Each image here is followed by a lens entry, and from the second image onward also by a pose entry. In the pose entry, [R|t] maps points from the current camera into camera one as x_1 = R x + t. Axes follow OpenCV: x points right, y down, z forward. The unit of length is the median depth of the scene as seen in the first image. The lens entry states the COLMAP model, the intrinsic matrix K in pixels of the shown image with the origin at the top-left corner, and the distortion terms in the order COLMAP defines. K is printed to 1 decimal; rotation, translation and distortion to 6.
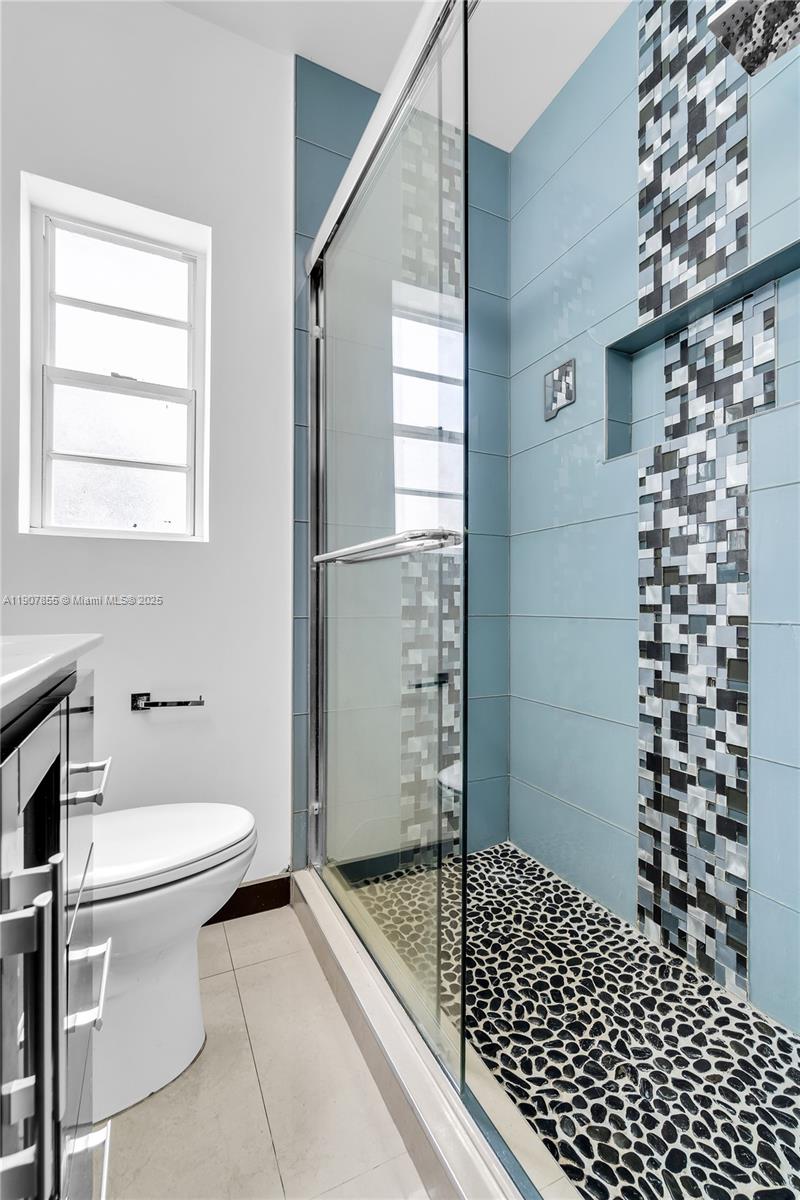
lens RADIAL K [[521.8, 0, 403.6], [0, 521.8, 601.5], [0, 0, 1]] dist [0.011066, 0.000403]
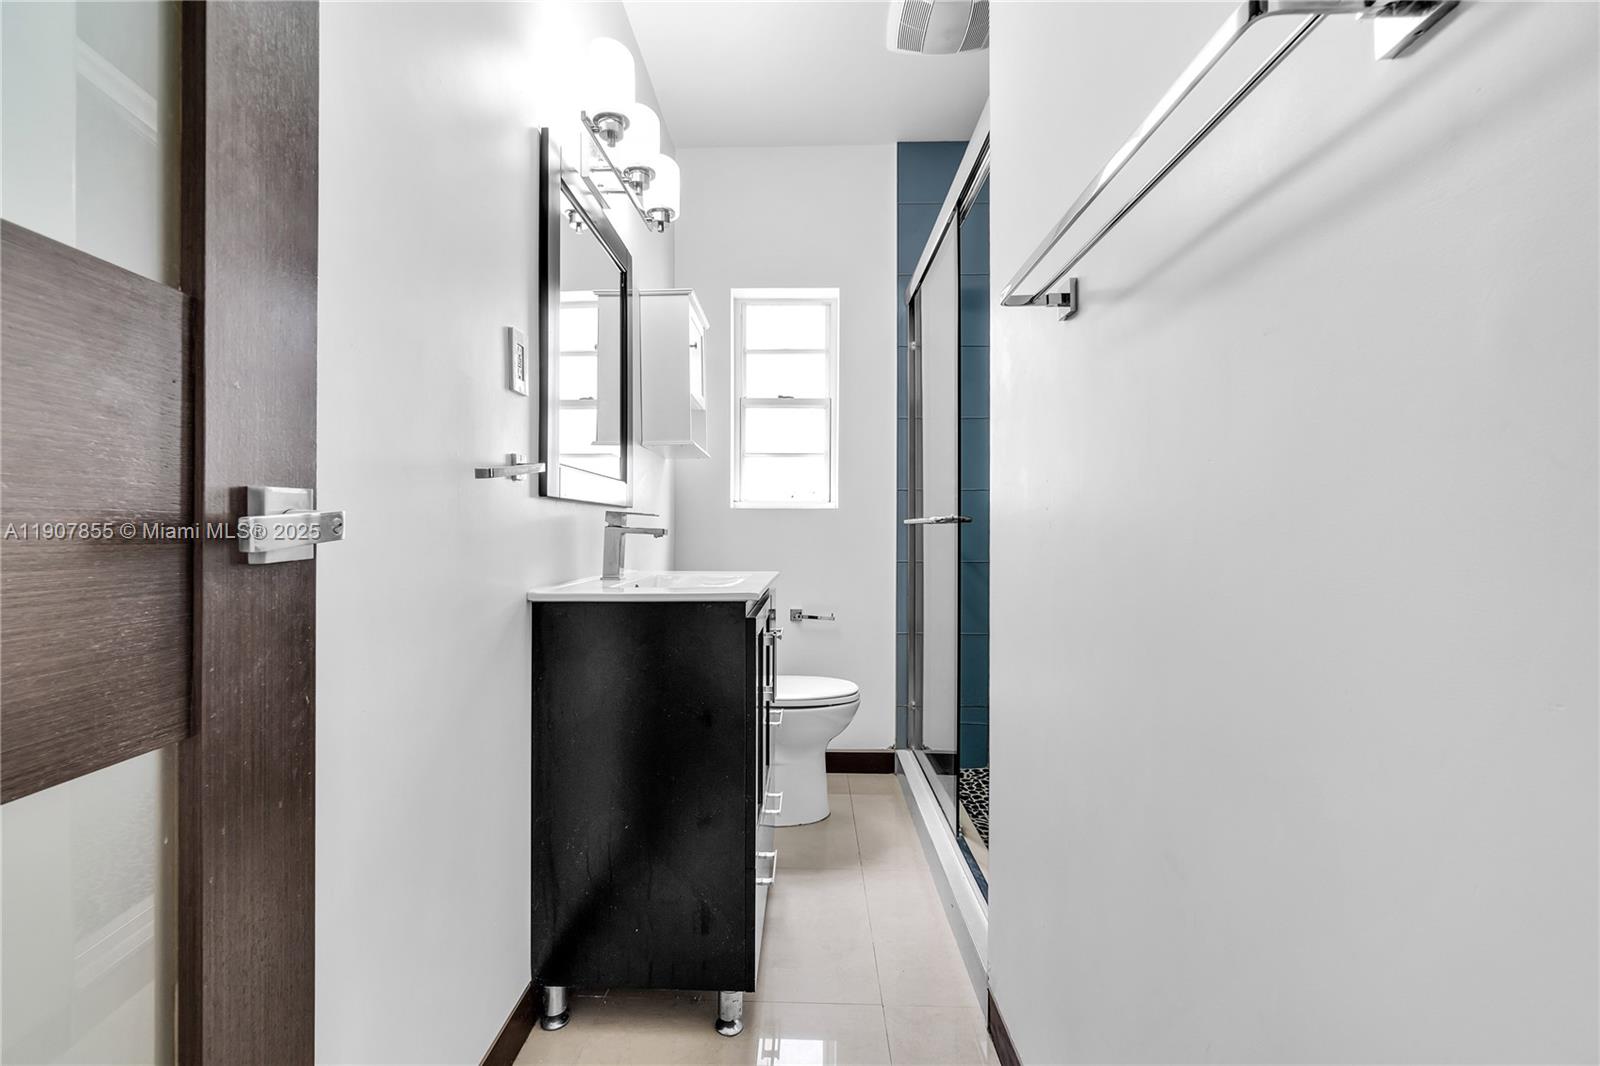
lens RADIAL K [[695.7, 0, 798.5], [0, 695.7, 533.2], [0, 0, 1]] dist [0.011066, 0.000403]
pose [[0.892746, -0.002106, -0.450555, 0.374648], [0.001825, 0.999998, -0.001058, -0.042243], [0.450557, 0.000122, 0.892748, -0.719384]]
